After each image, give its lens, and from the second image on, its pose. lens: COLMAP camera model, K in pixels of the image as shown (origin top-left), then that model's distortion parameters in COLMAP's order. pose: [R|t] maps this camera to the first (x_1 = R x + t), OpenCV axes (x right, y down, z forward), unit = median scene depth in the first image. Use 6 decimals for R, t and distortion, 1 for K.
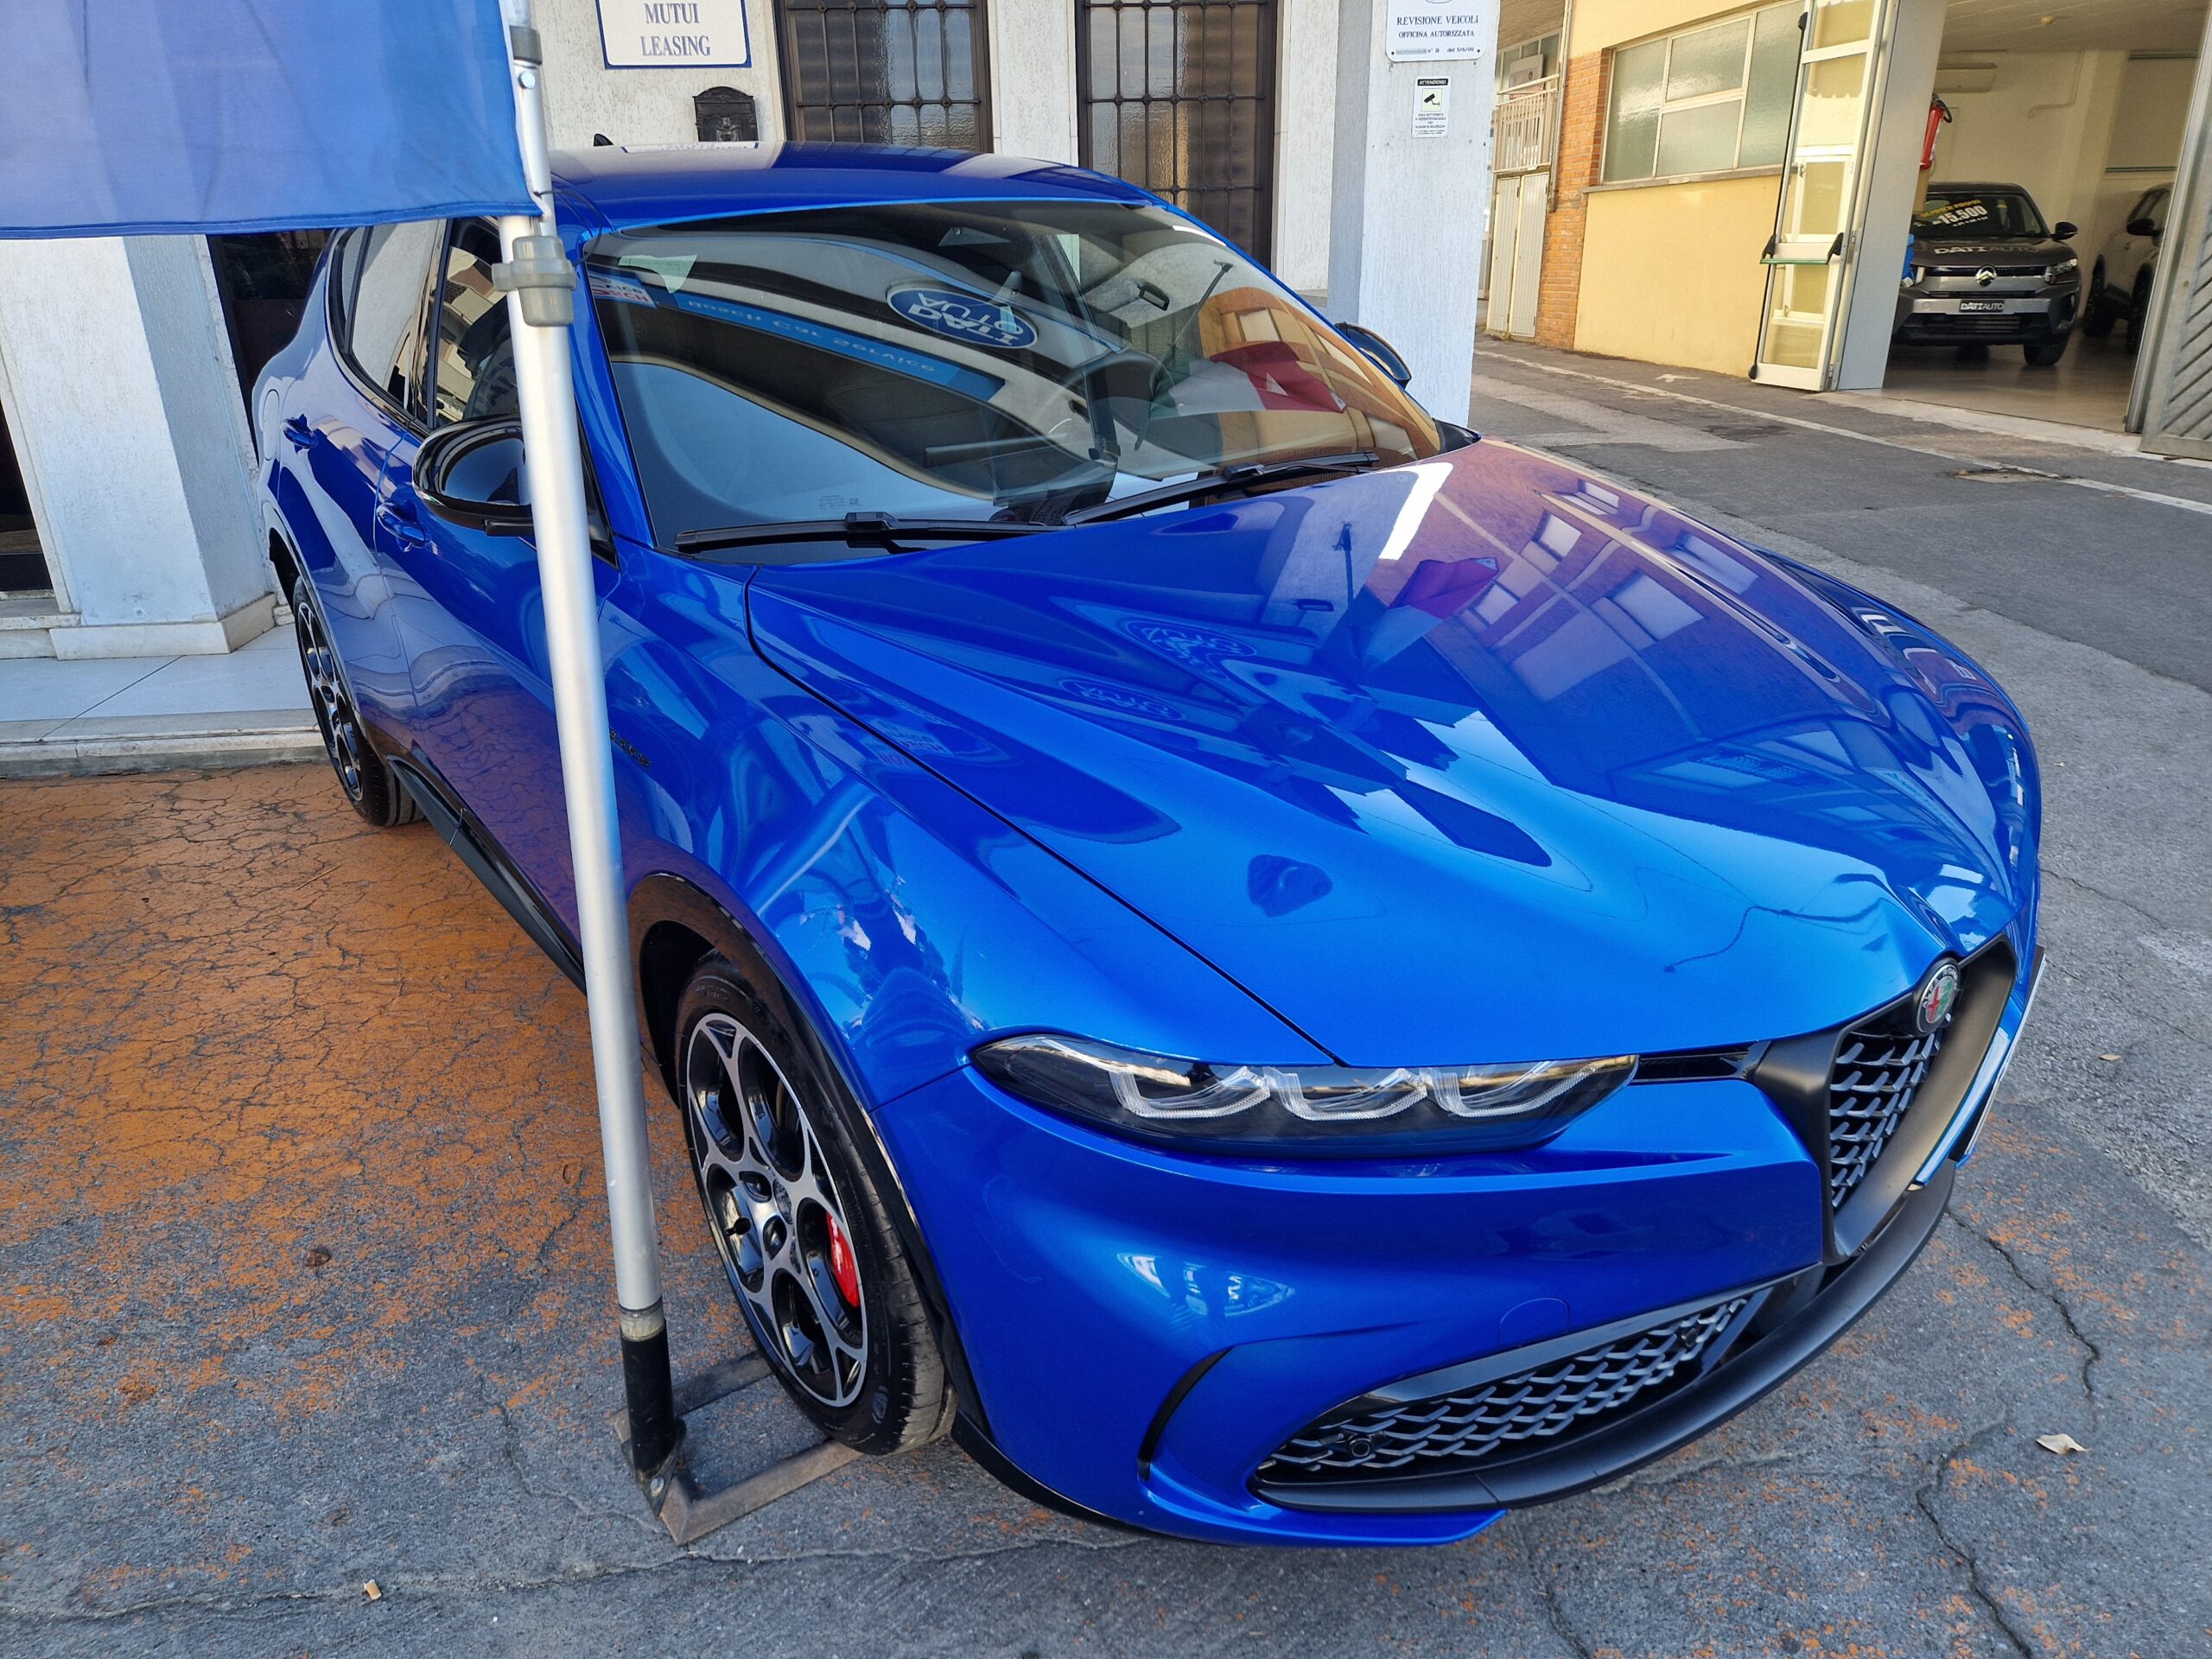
lens RADIAL K [[1461.1, 0, 1104.7], [0, 1461.1, 824.9], [0, 0, 1]] dist [0.034852, -0.032434]
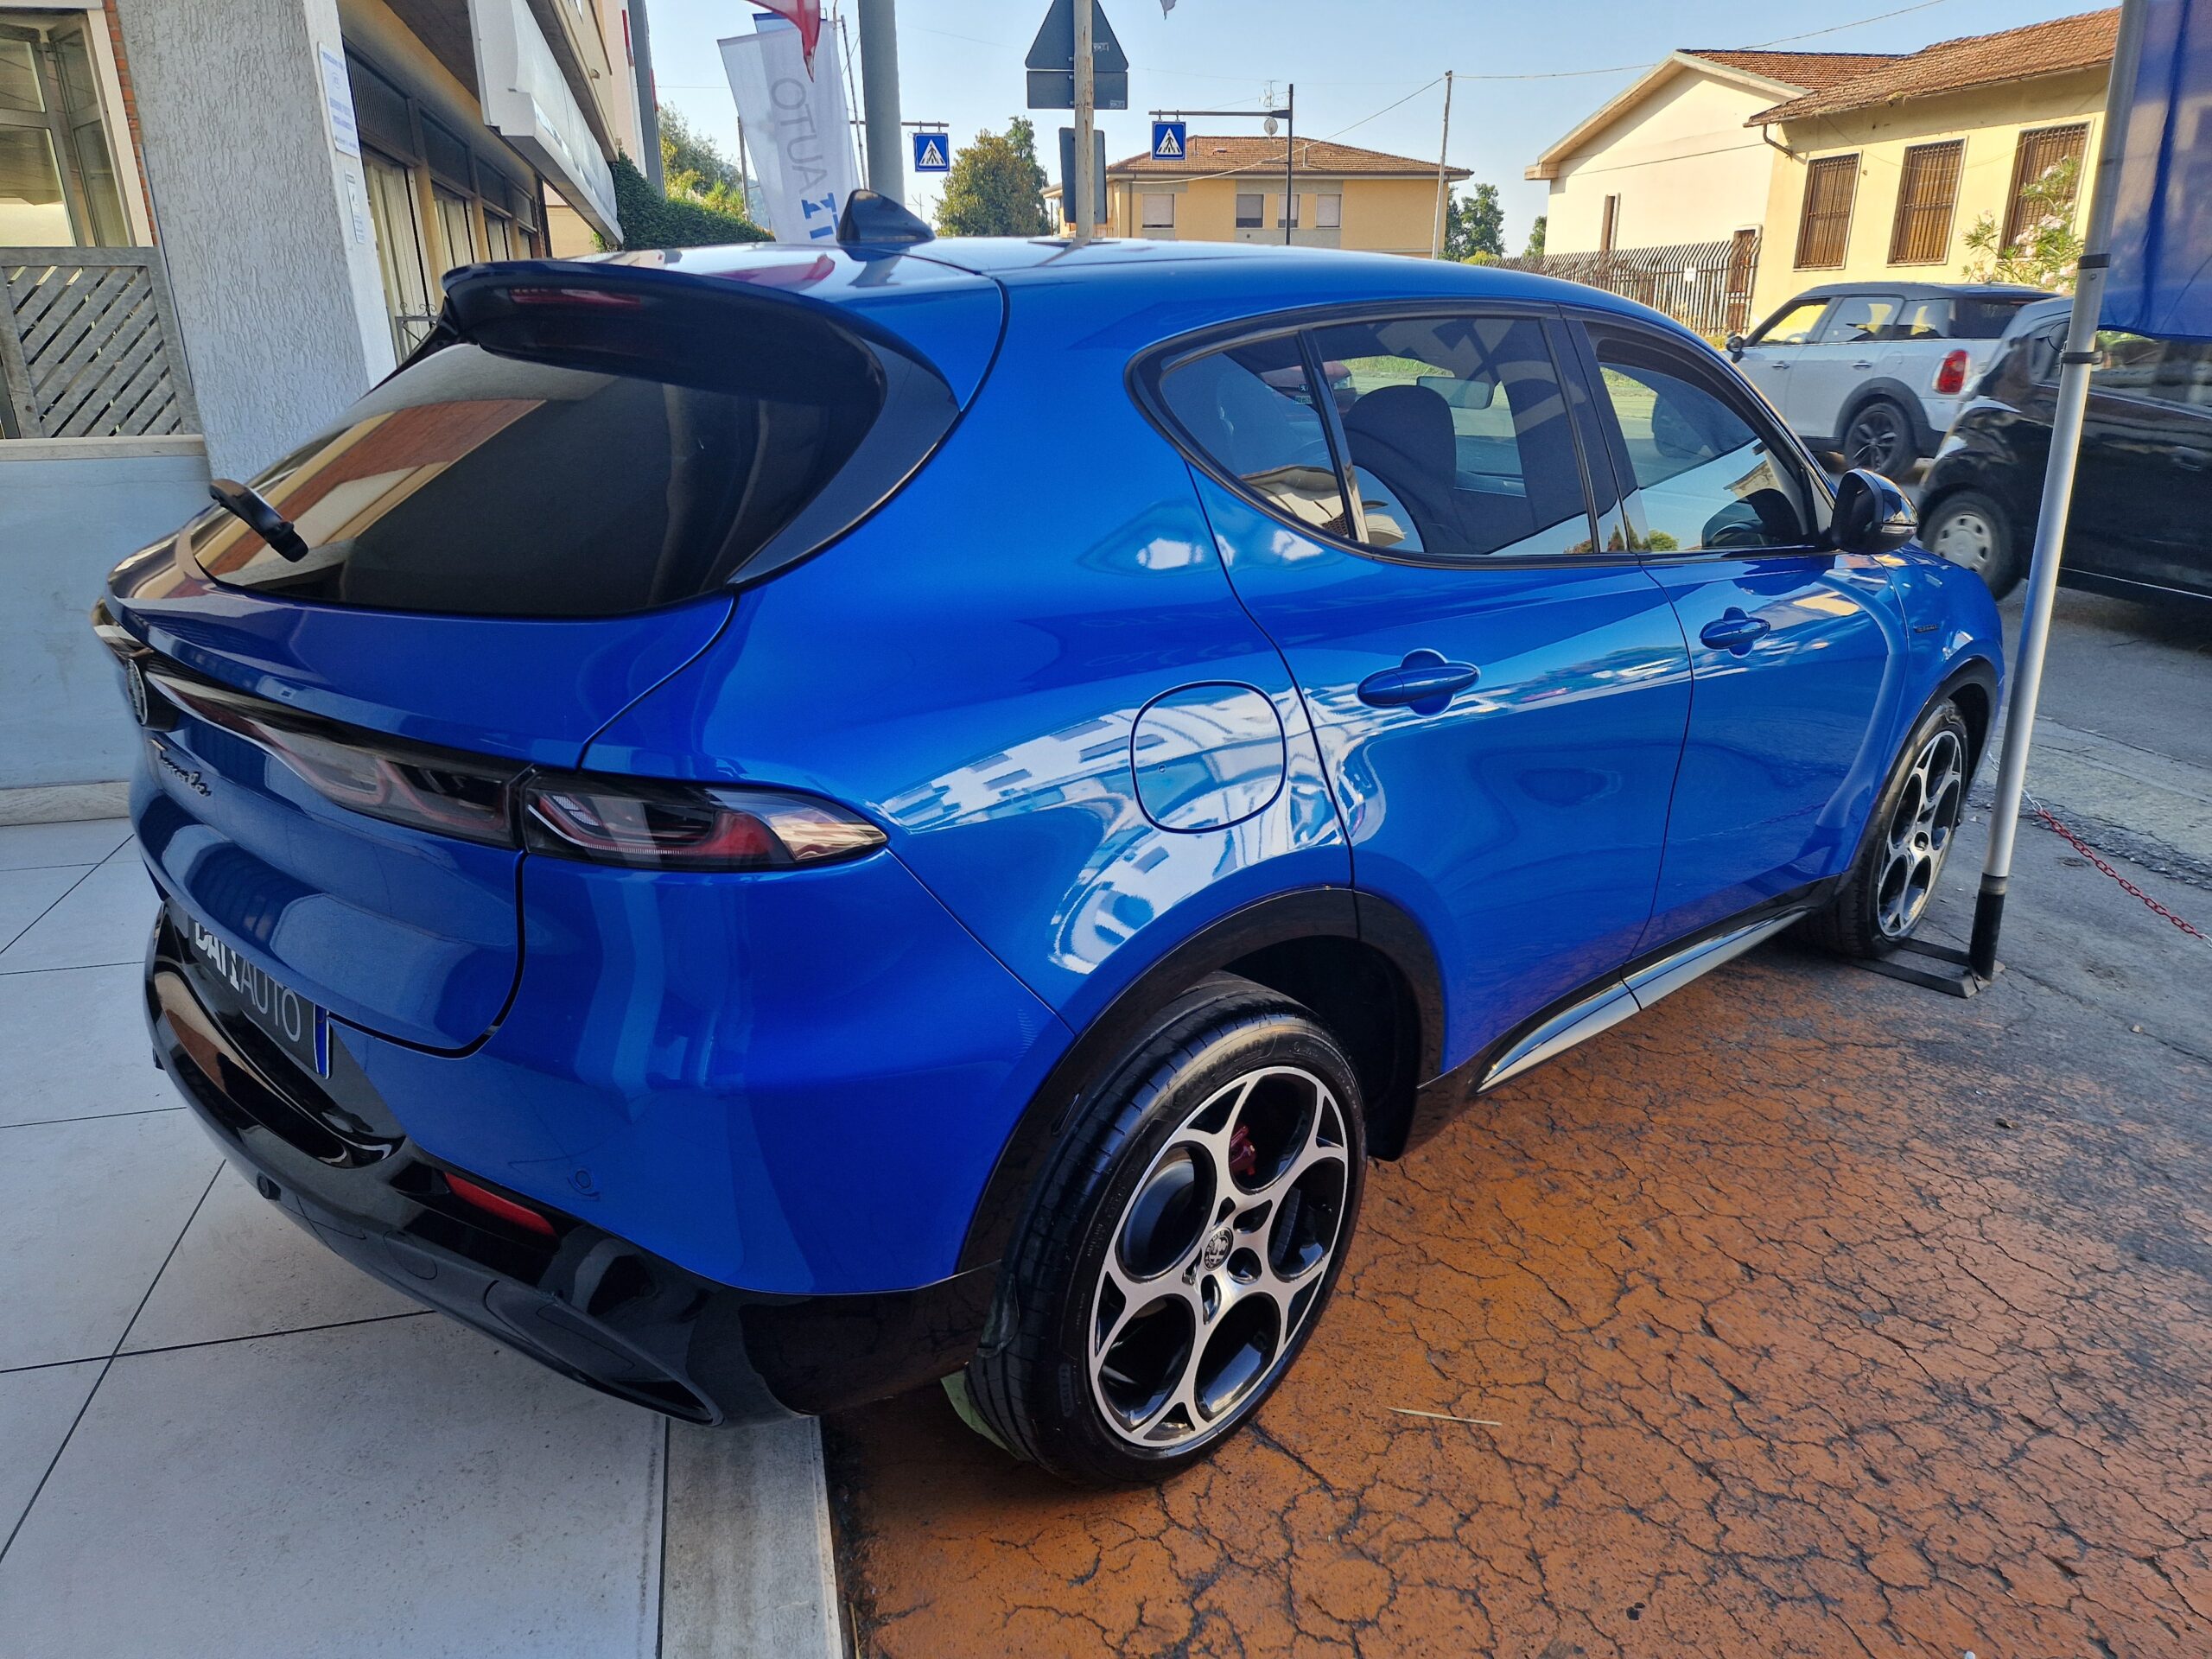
lens RADIAL K [[1461.1, 0, 1101.8], [0, 1461.1, 825.3], [0, 0, 1]] dist [0.034852, -0.032434]
pose [[-0.125464, -0.304398, 0.944246, -1.347918], [0.378582, 0.865056, 0.329172, -0.557774], [-0.917025, 0.398774, 0.006707, 1.385298]]
